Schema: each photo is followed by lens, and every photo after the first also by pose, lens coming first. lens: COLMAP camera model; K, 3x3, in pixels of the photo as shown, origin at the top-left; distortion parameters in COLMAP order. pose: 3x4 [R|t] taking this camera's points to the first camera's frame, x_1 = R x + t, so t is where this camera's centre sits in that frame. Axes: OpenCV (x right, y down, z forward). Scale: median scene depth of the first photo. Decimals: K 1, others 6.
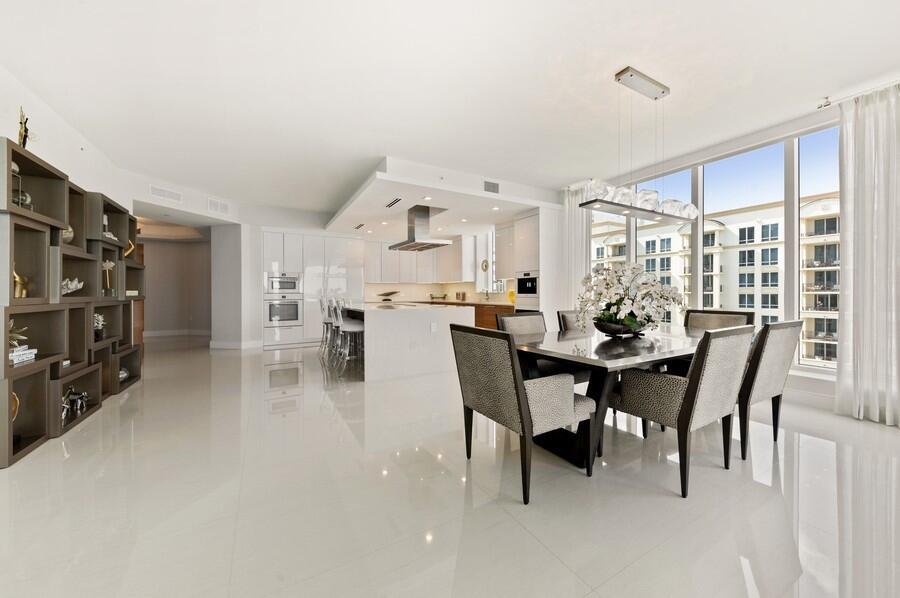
lens RADIAL K [[327.9, 0, 448.2], [0, 327.9, 297.3], [0, 0, 1]] dist [0.003685, -0.000174]
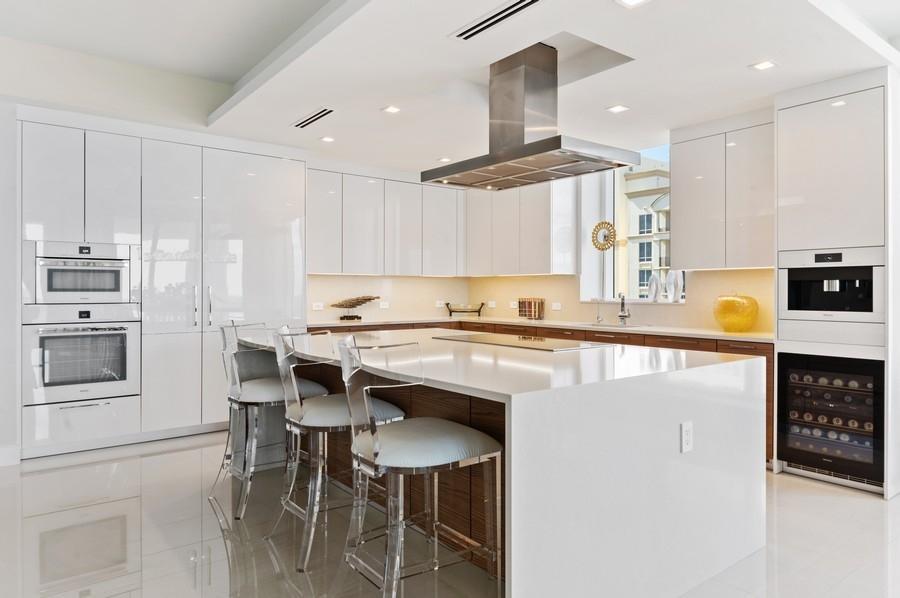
lens RADIAL K [[586.1, 0, 445.8], [0, 586.1, 294.6], [0, 0, 1]] dist [0.017453, -0.013600]
pose [[0.990530, 0.003942, 0.137242, -0.247416], [-0.002693, 0.999953, -0.009279, -0.020284], [-0.137273, 0.008822, 0.990494, 0.393585]]
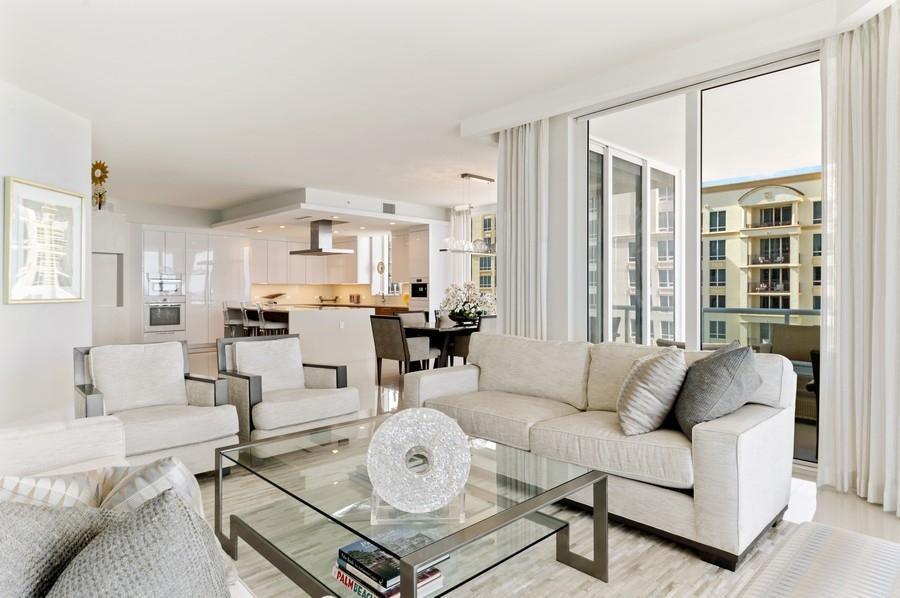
lens RADIAL K [[533.0, 0, 449.3], [0, 533.0, 296.5], [0, 0, 1]] dist [0.017499, -0.001610]
pose [[0.967666, 0.001238, 0.252232, -0.123086], [-0.000418, 0.999994, -0.003306, -0.006664], [-0.252234, 0.003094, 0.967661, -0.793642]]
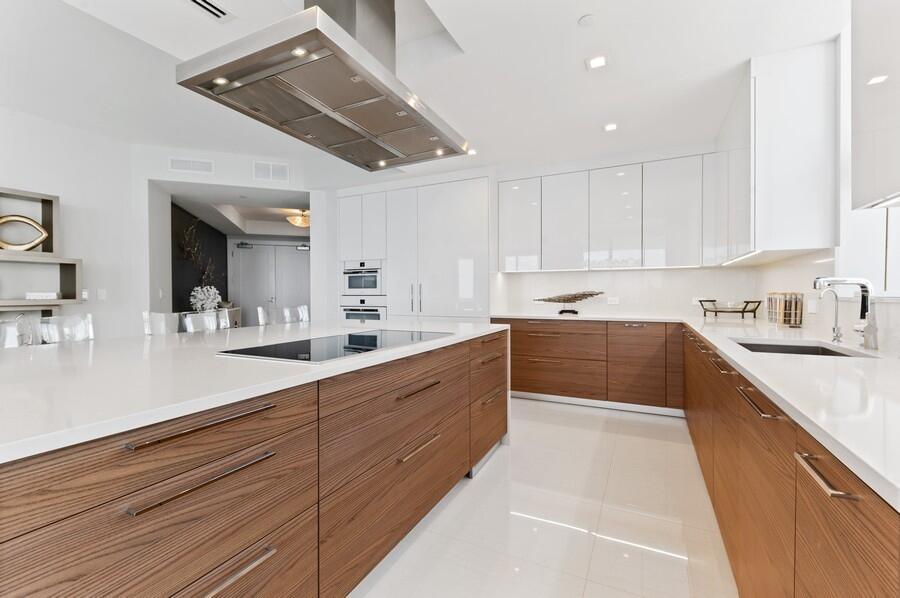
lens RADIAL K [[393.1, 0, 449.3], [0, 393.1, 299.3], [0, 0, 1]] dist [0.009099, -0.005362]
pose [[0.564332, 0.013811, -0.825432, 0.213124], [-0.012430, 0.999889, 0.008232, -0.015448], [0.825454, 0.005615, 0.564441, 0.855983]]
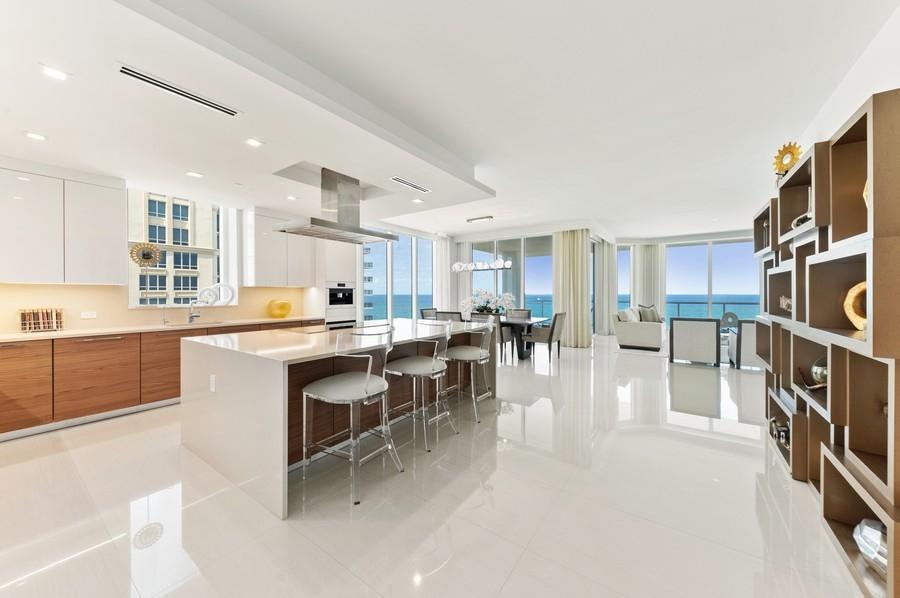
lens RADIAL K [[327.9, 0, 452.2], [0, 327.9, 293.8], [0, 0, 1]] dist [0.003685, -0.000174]
pose [[-0.428263, -0.000845, 0.903654, -0.736468], [0.015098, 0.999853, 0.008091, -0.043172], [-0.903528, 0.017109, -0.428187, 1.051859]]
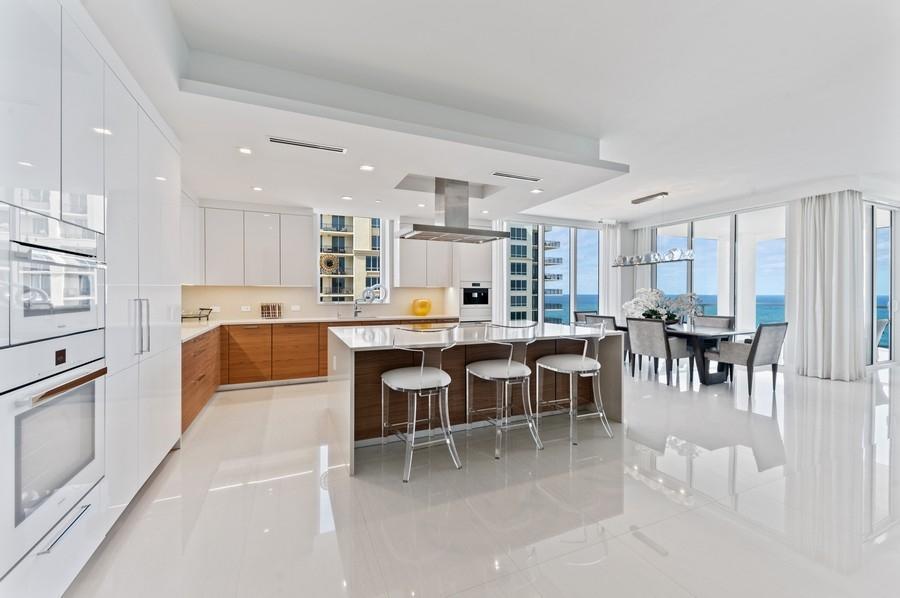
lens RADIAL K [[368.6, 0, 449.2], [0, 368.6, 293.7], [0, 0, 1]] dist [0.017751, 0.000094]
pose [[0.106228, -0.001706, 0.994340, -0.803732], [0.014207, 0.999899, 0.000198, -0.041294], [-0.994240, 0.014105, 0.106241, 0.904327]]
